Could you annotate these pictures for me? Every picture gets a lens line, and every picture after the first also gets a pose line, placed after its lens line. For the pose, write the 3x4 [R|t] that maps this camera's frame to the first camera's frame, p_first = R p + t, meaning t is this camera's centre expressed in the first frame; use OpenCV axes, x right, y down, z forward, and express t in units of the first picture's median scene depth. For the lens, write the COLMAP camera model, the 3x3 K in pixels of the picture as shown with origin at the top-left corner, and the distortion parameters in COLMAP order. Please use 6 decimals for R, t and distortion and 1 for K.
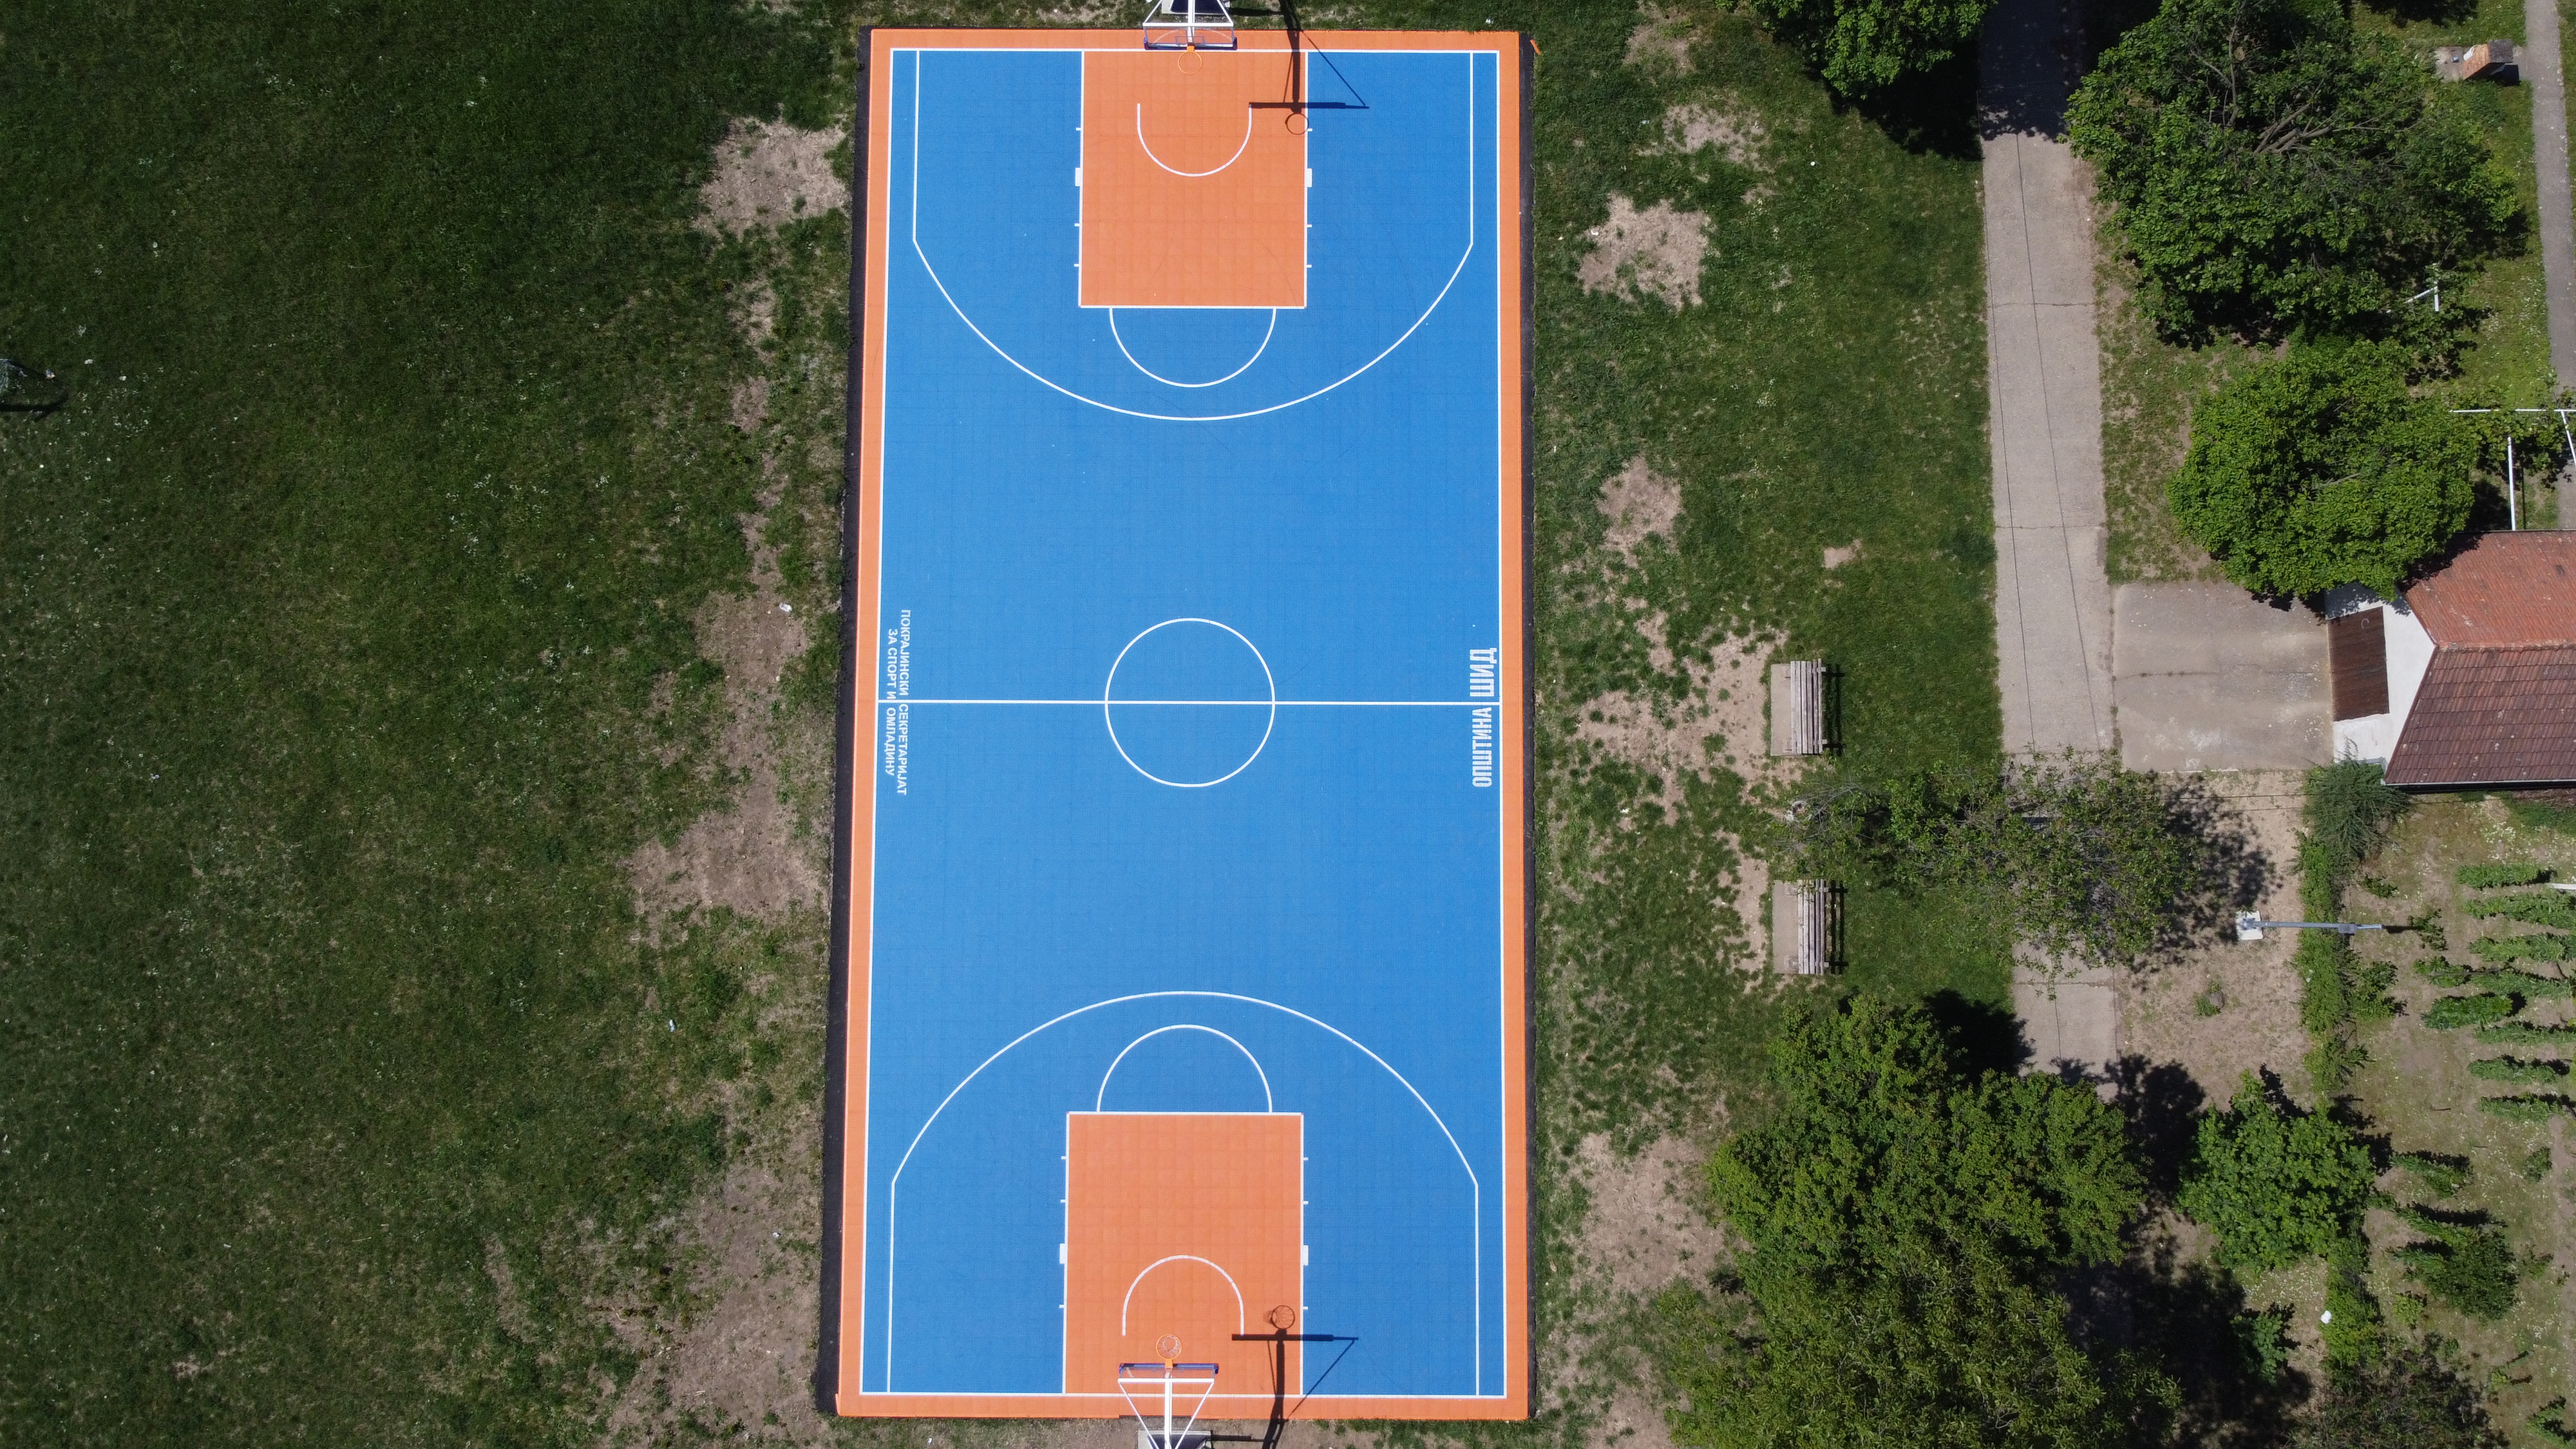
lens RADIAL K [[1938.0, 0, 1283.4], [0, 1938.0, 709.7], [0, 0, 1]] dist [-0.004925, -0.005982]
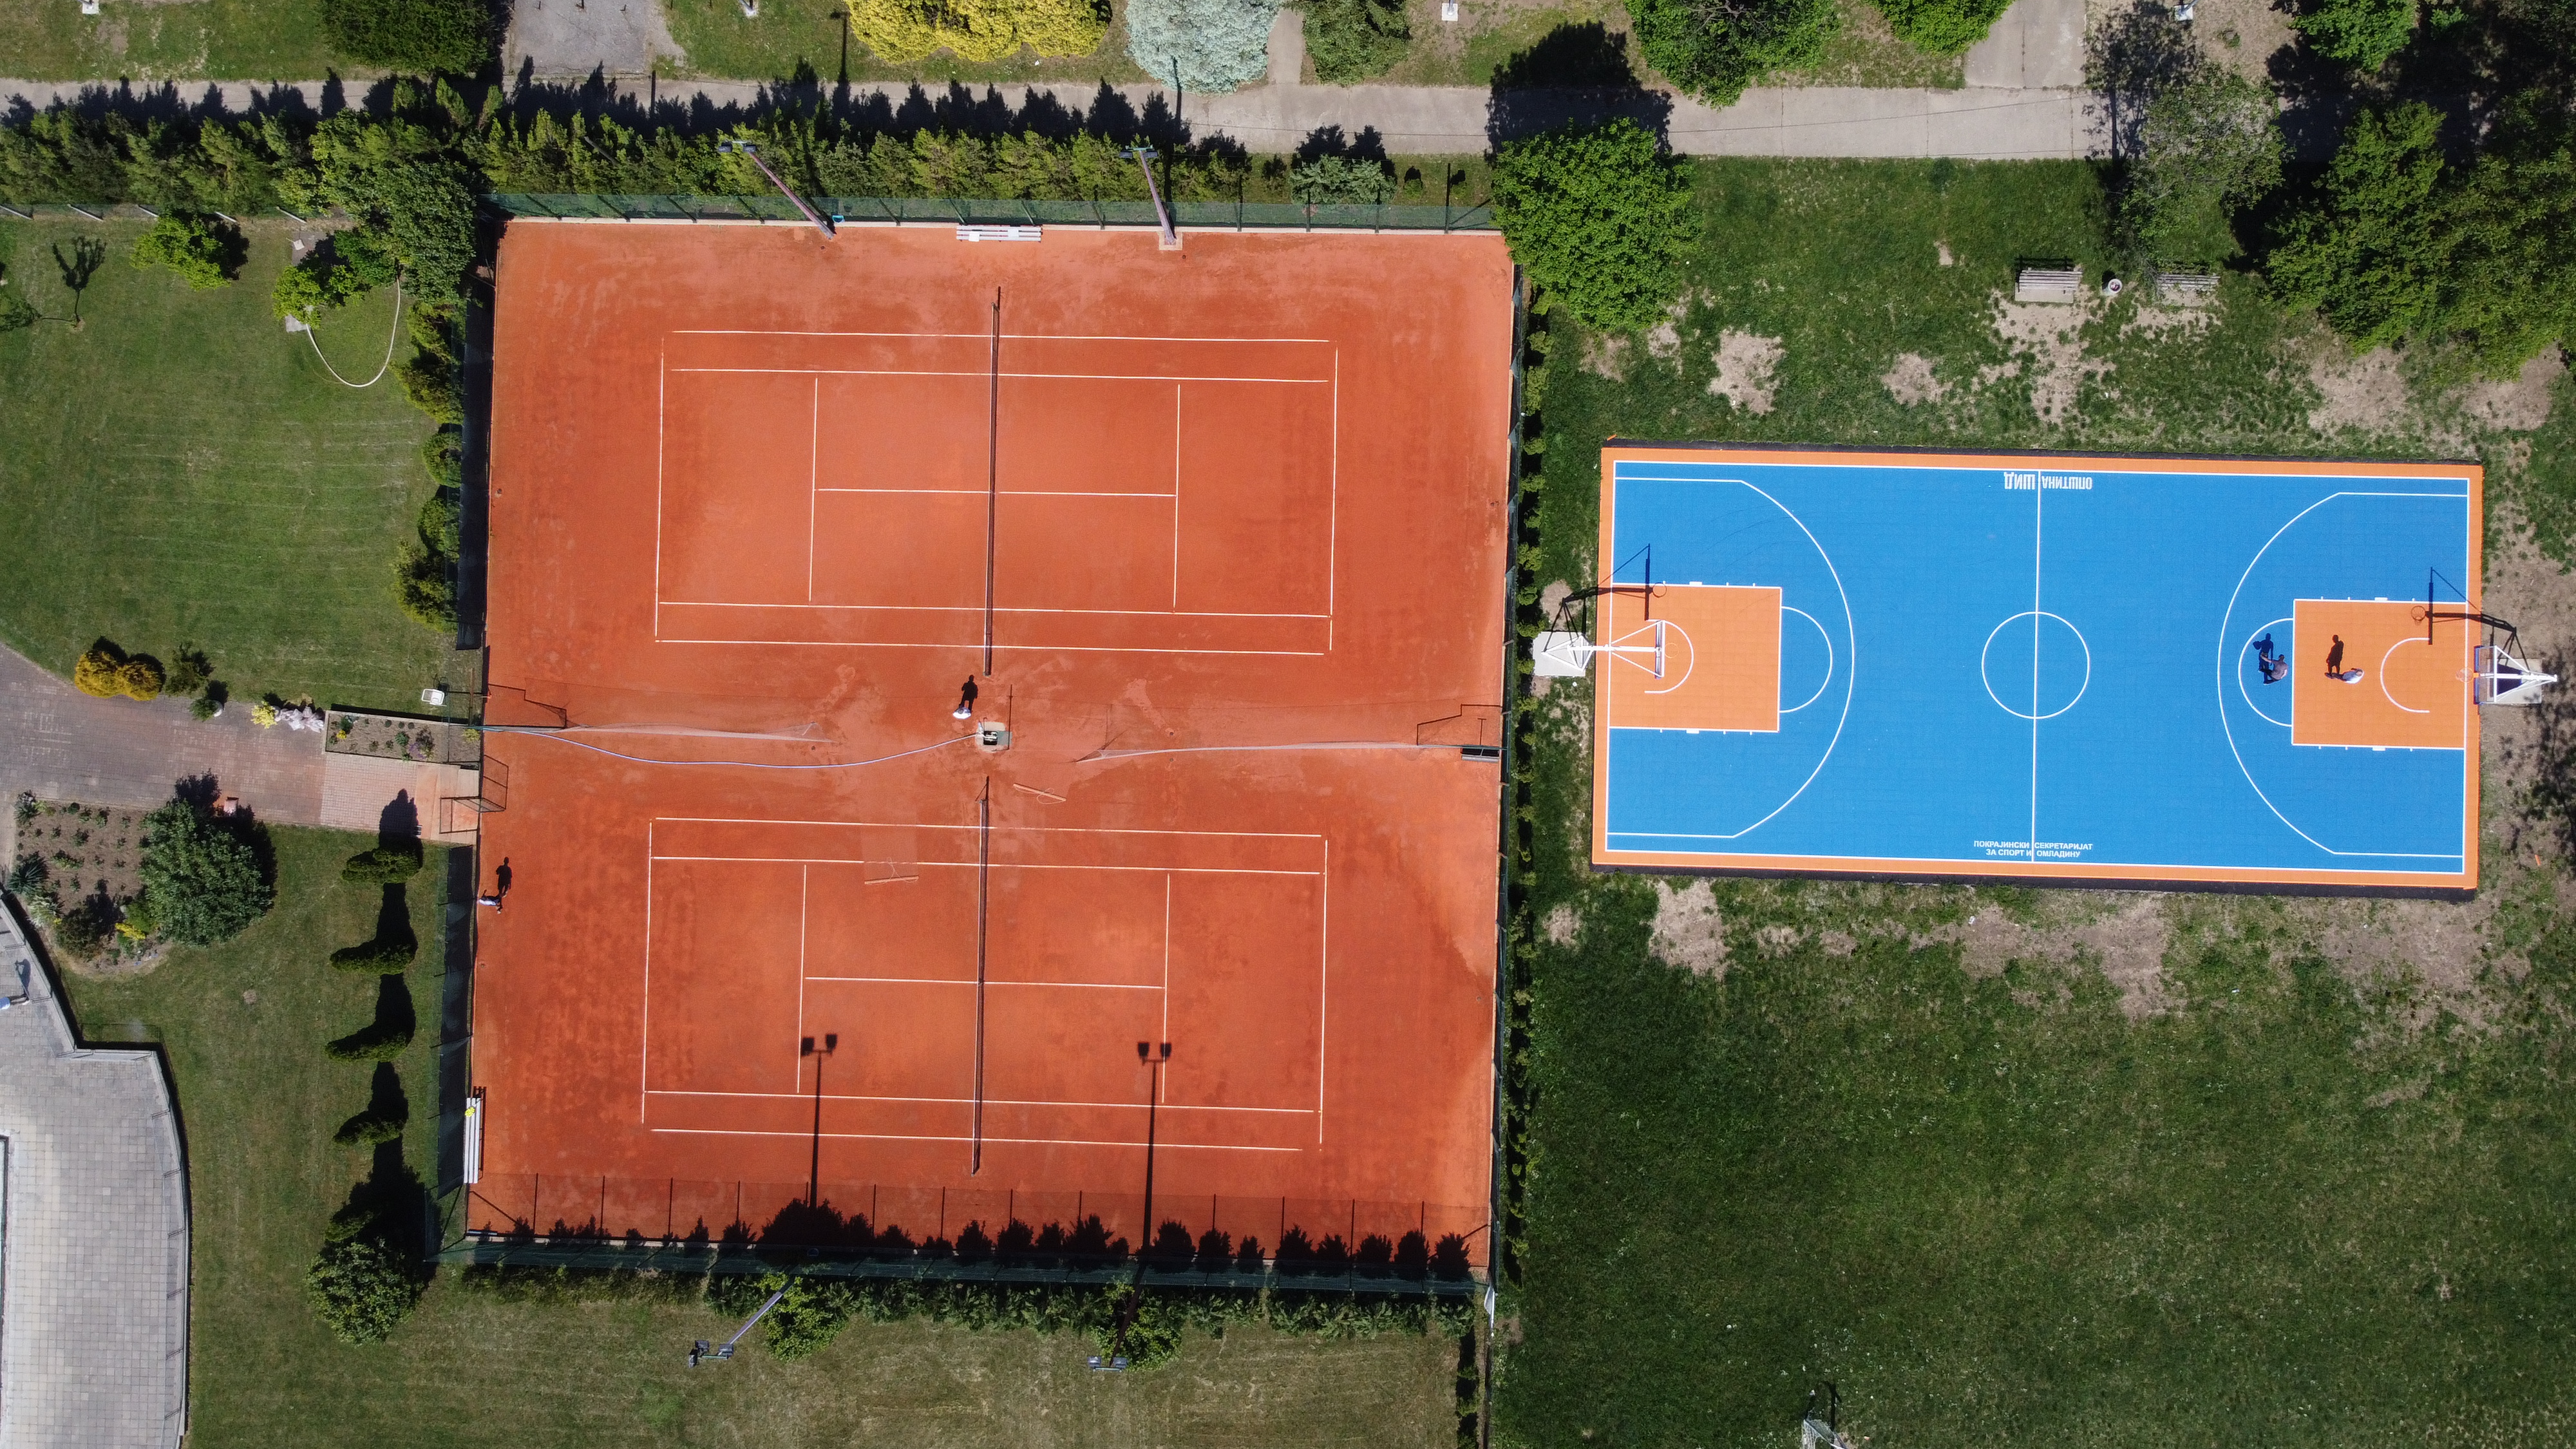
lens RADIAL K [[1938.0, 0, 1283.9], [0, 1938.0, 711.7], [0, 0, 1]] dist [-0.004925, -0.005982]
pose [[0.020887, -0.999545, 0.021769, -0.133708], [0.998260, 0.022051, 0.054685, -0.704716], [-0.055140, 0.020588, 0.998266, -0.551641]]
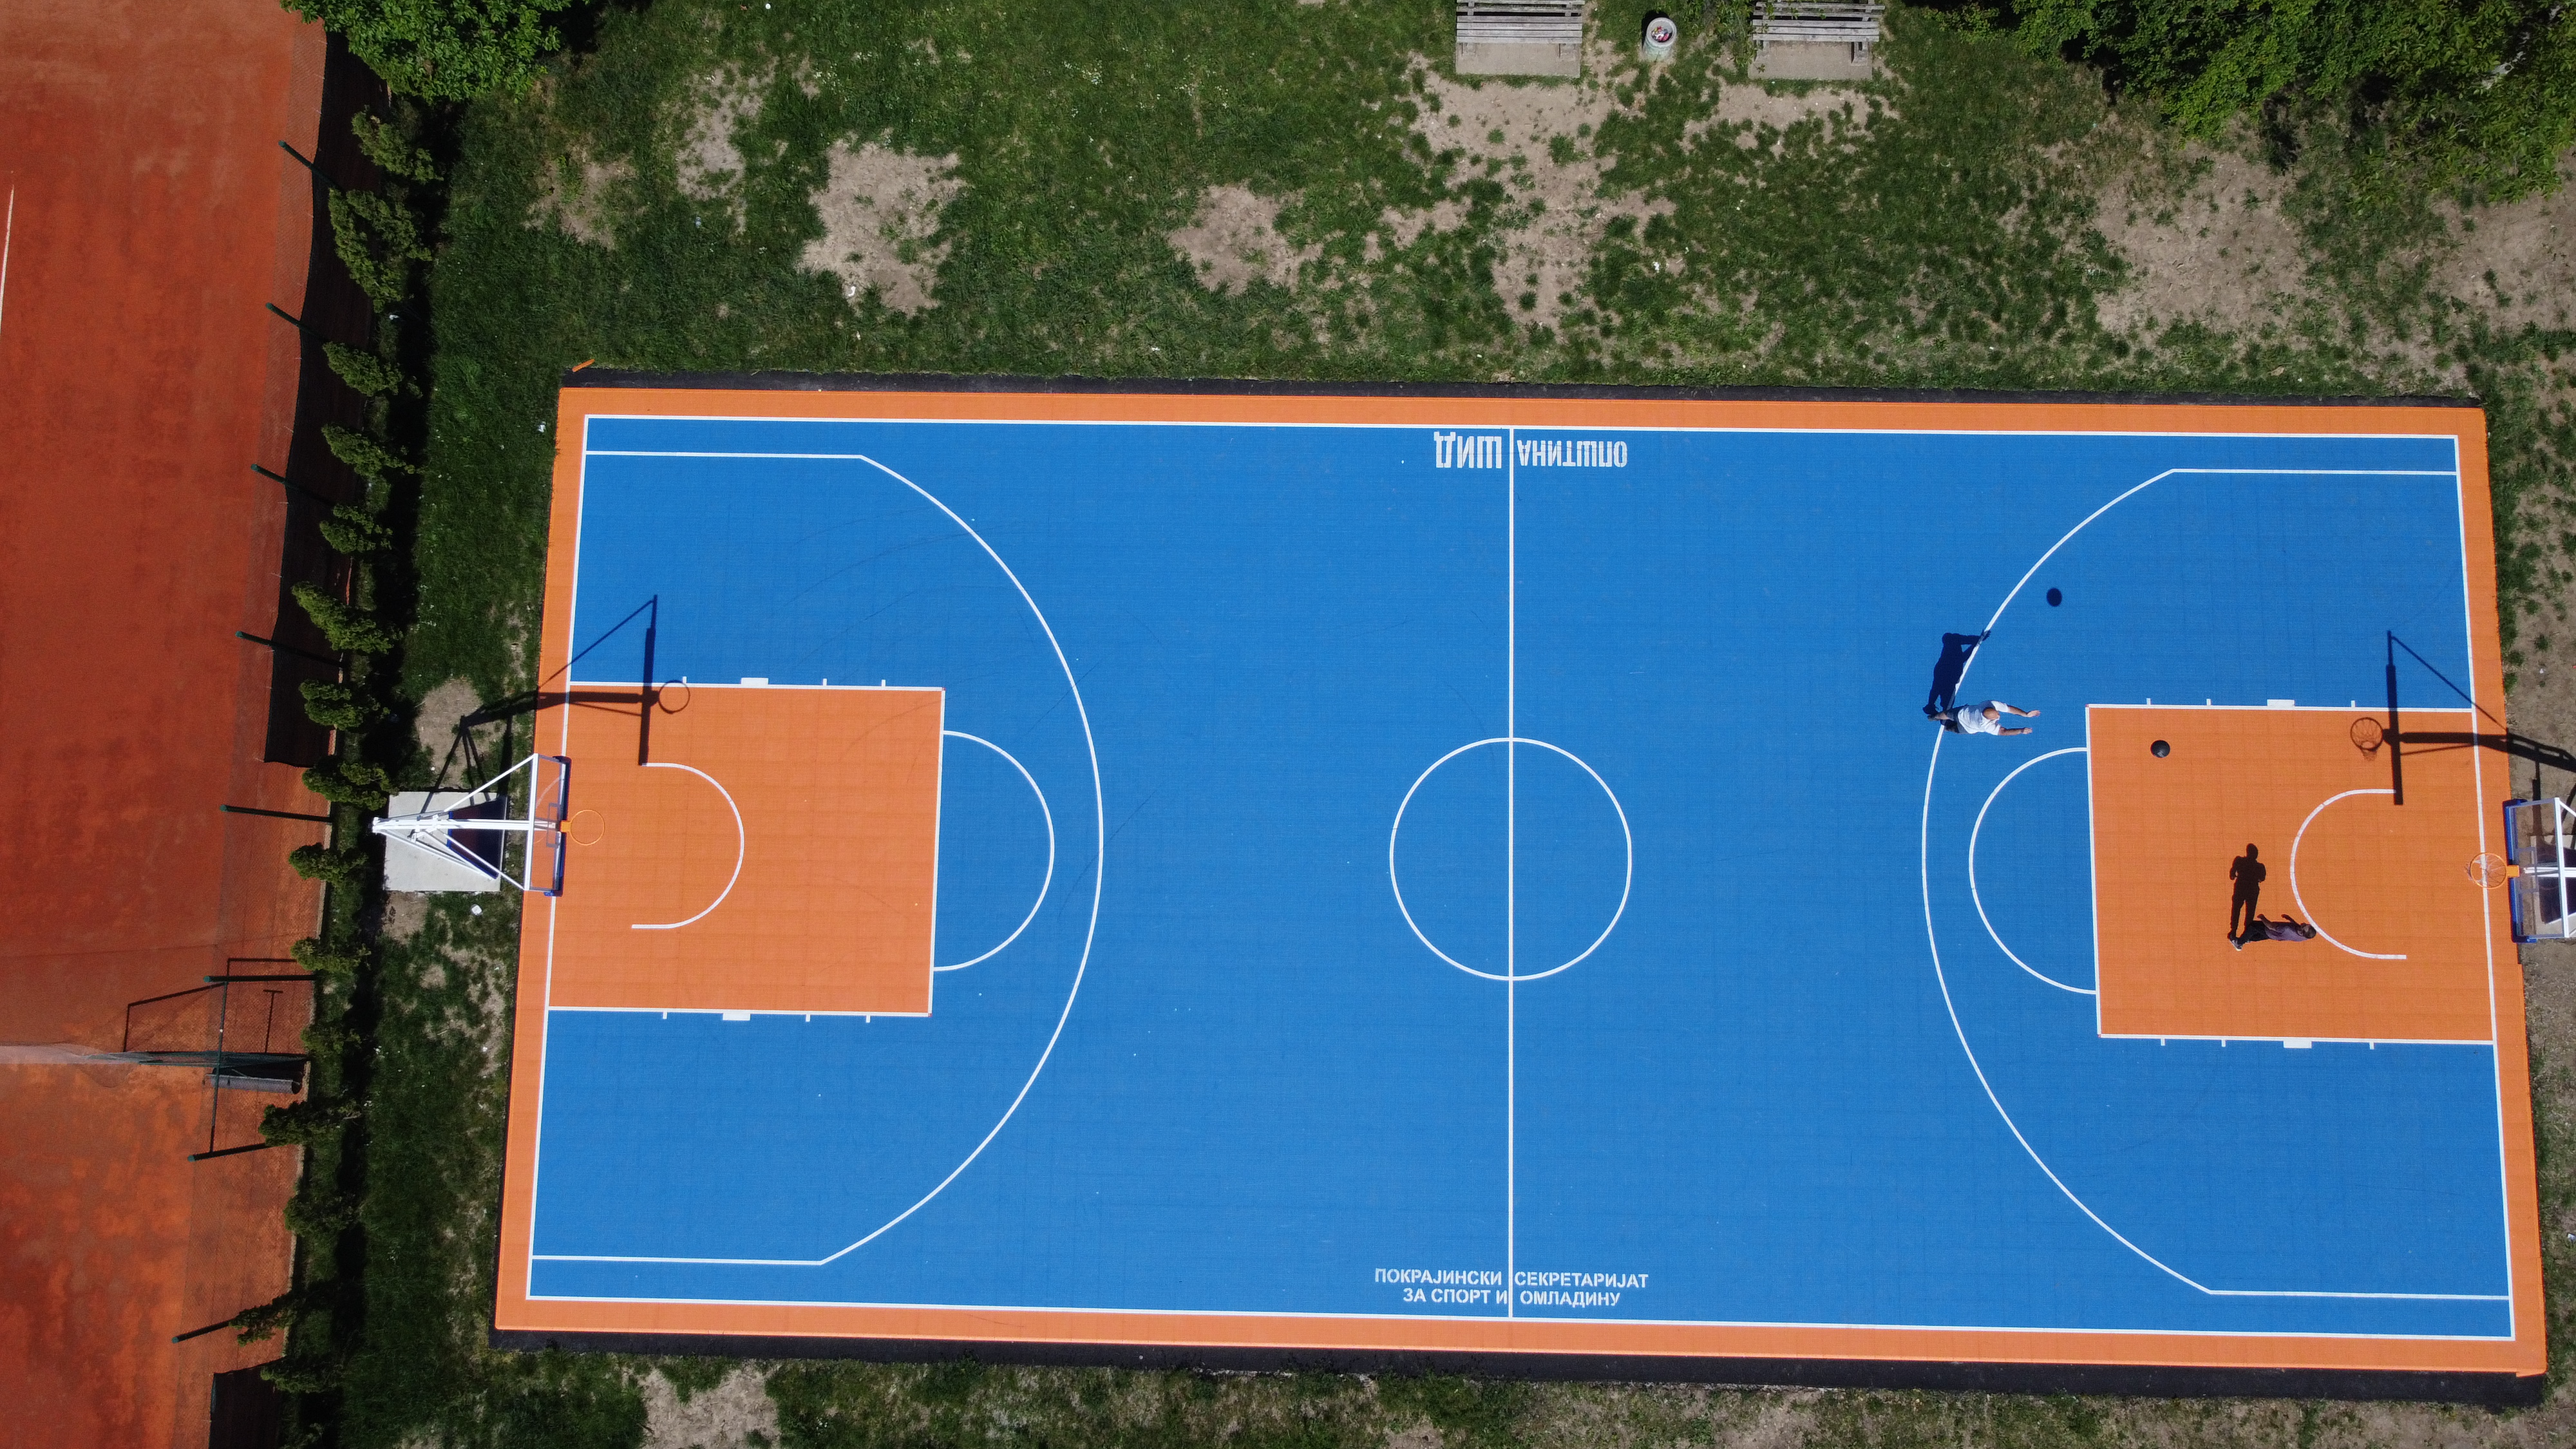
lens RADIAL K [[1938.0, 0, 1285.6], [0, 1938.0, 712.6], [0, 0, 1]] dist [-0.004925, -0.005982]
pose [[0.012702, -0.990870, 0.134219, -0.091021], [0.997729, 0.021439, 0.063850, -0.130671], [-0.066144, 0.133103, 0.988893, 0.304170]]
